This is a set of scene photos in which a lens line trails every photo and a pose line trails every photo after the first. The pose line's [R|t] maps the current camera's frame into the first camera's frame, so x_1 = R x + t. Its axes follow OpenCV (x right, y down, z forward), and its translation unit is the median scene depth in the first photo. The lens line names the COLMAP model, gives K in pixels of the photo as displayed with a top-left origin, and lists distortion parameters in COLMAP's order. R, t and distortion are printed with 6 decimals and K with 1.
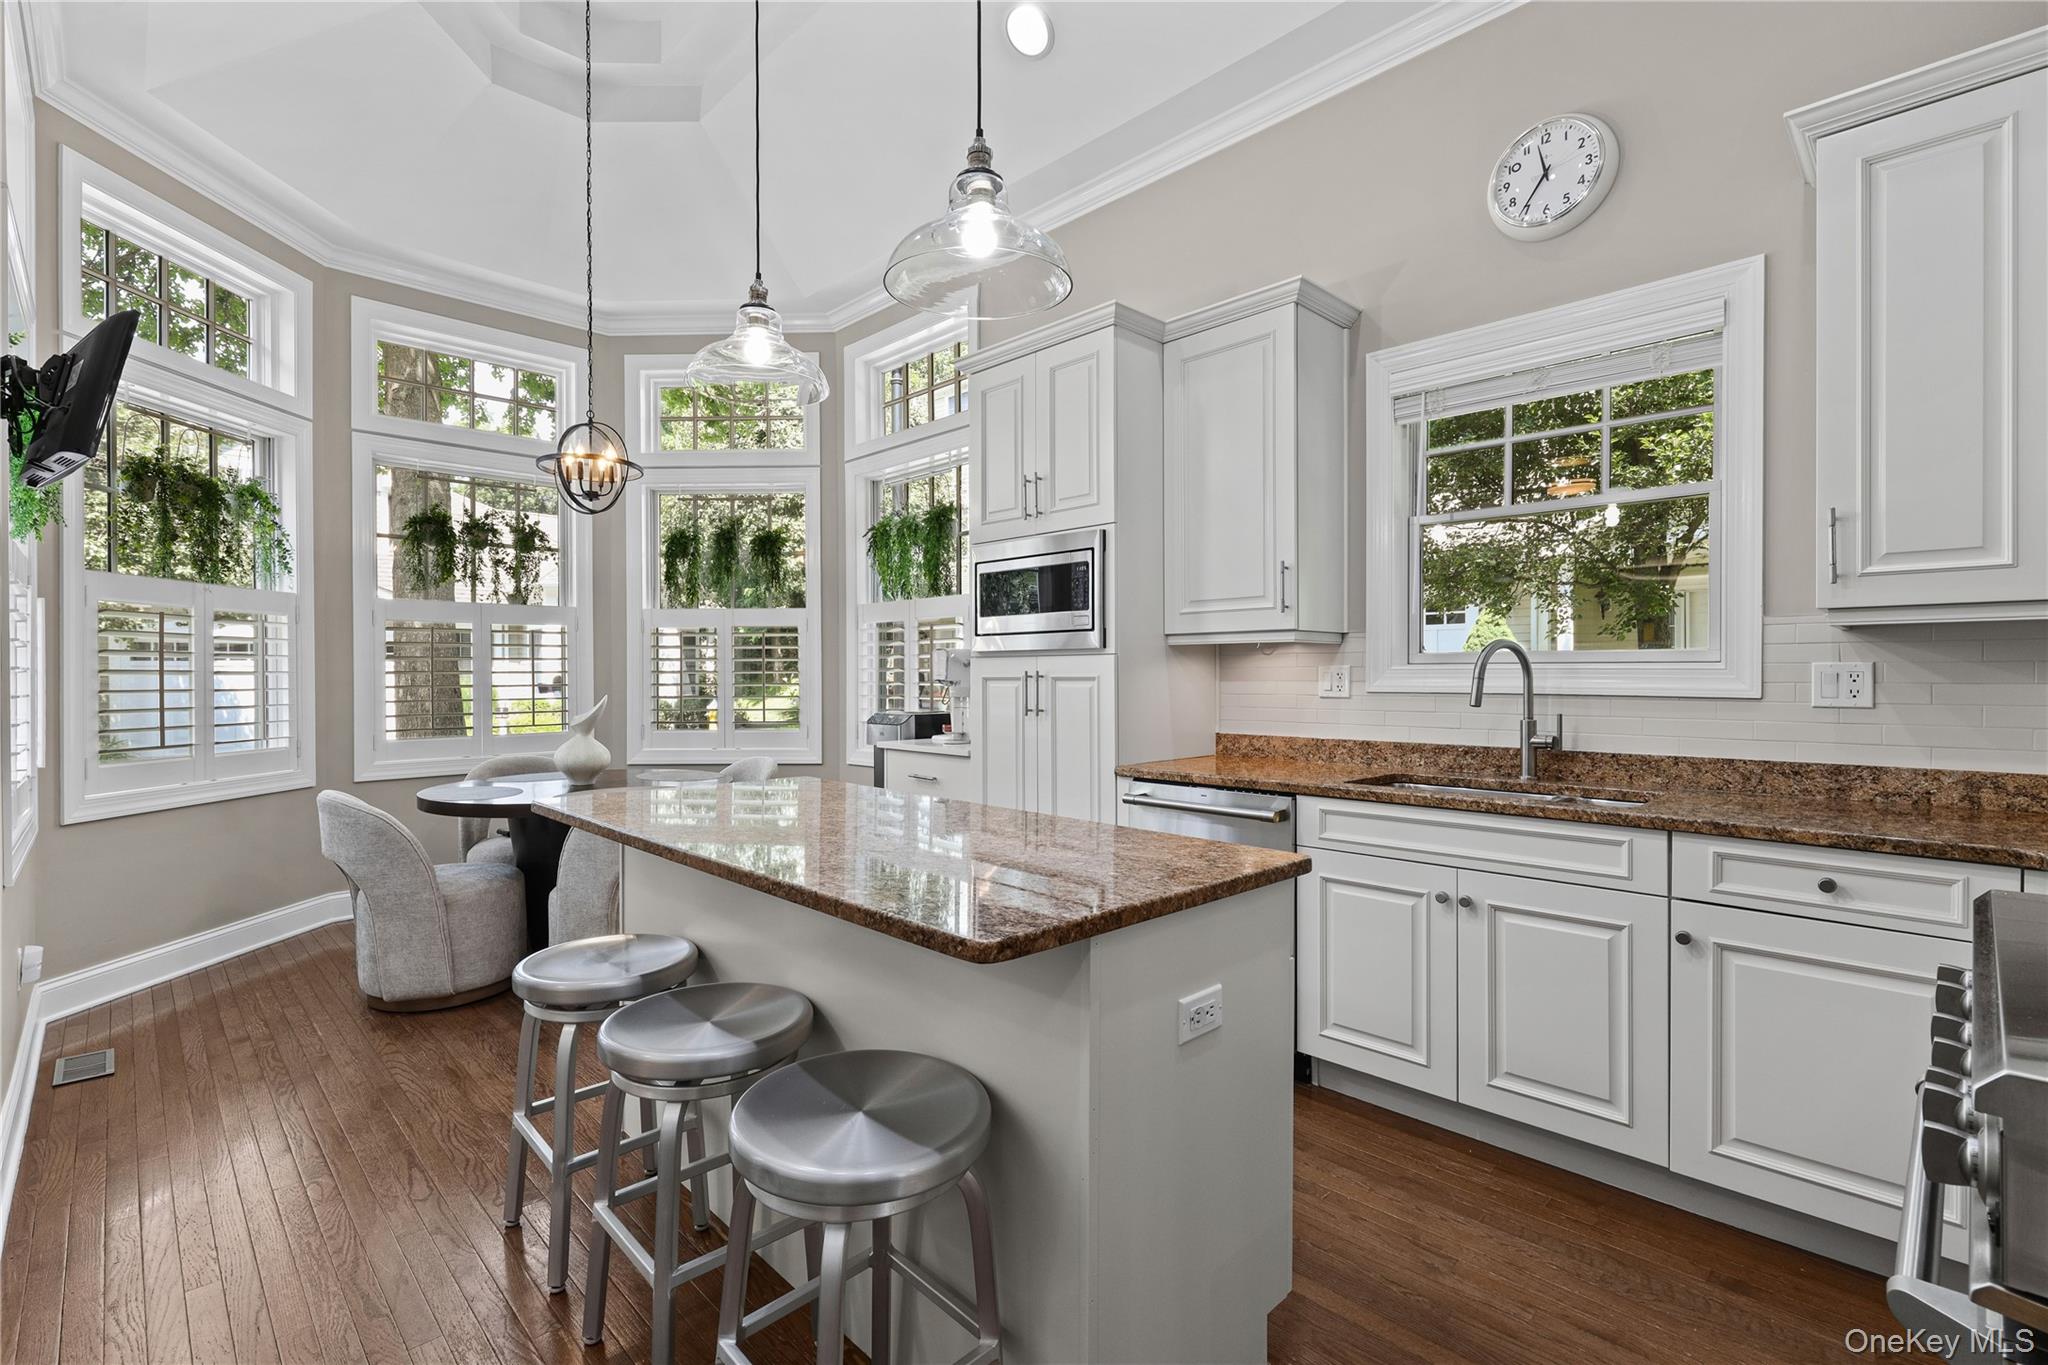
lens RADIAL K [[939.4, 0, 1030.3], [0, 939.4, 675.6], [0, 0, 1]] dist [0.003603, -0.002673]
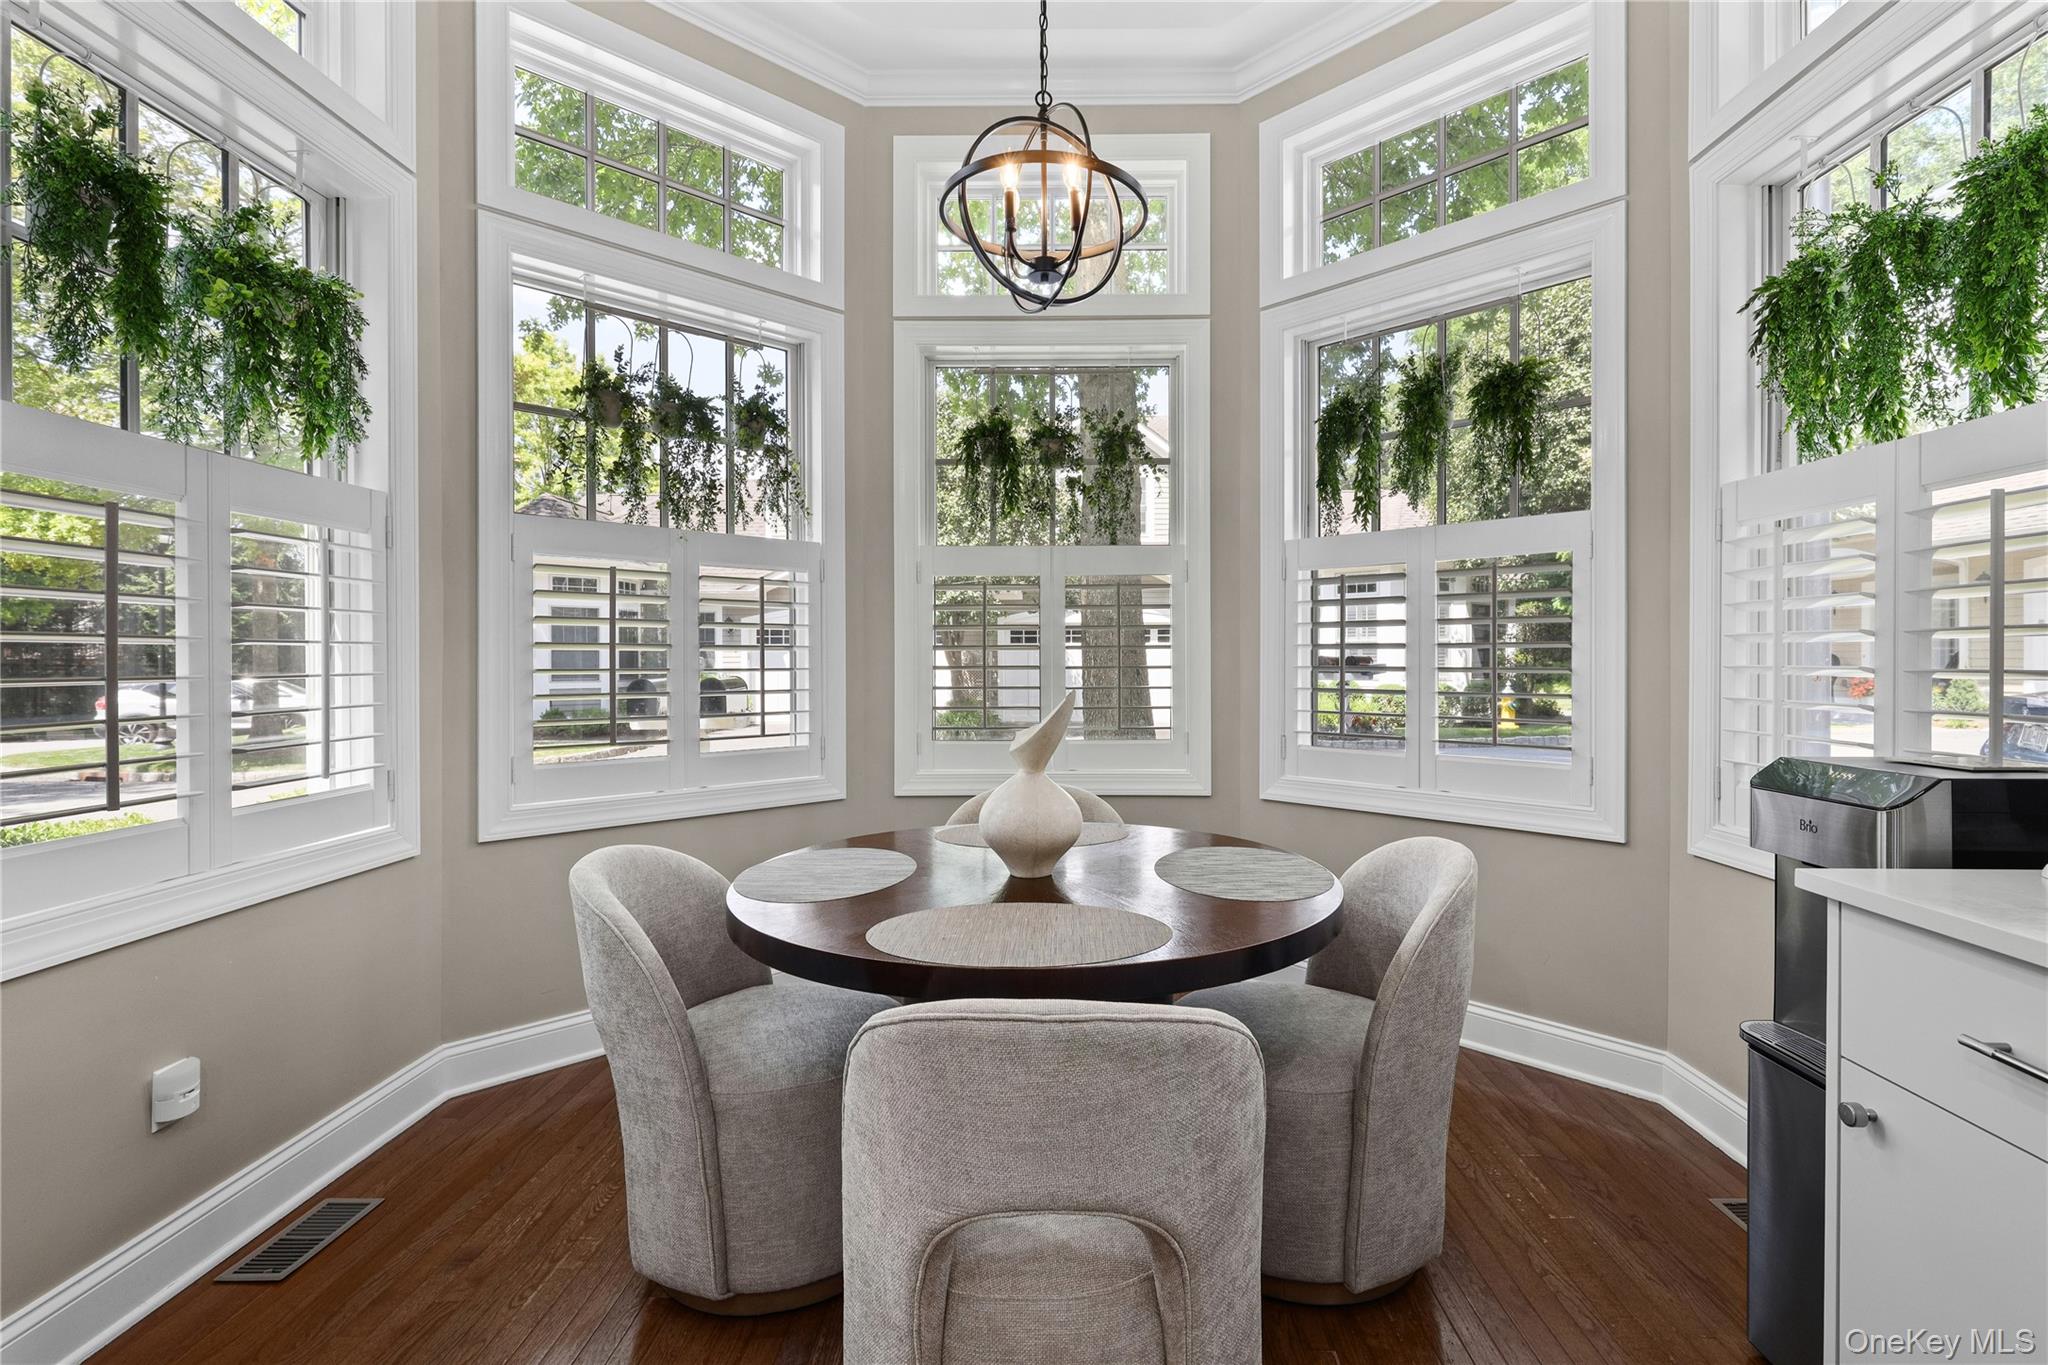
lens RADIAL K [[939.4, 0, 1041.7], [0, 939.4, 665.8], [0, 0, 1]] dist [0.003603, -0.002673]
pose [[0.691940, 0.010481, -0.721879, -0.094710], [-0.000828, 0.999905, 0.013724, 0.000746], [0.721955, -0.008899, 0.691883, 0.515979]]
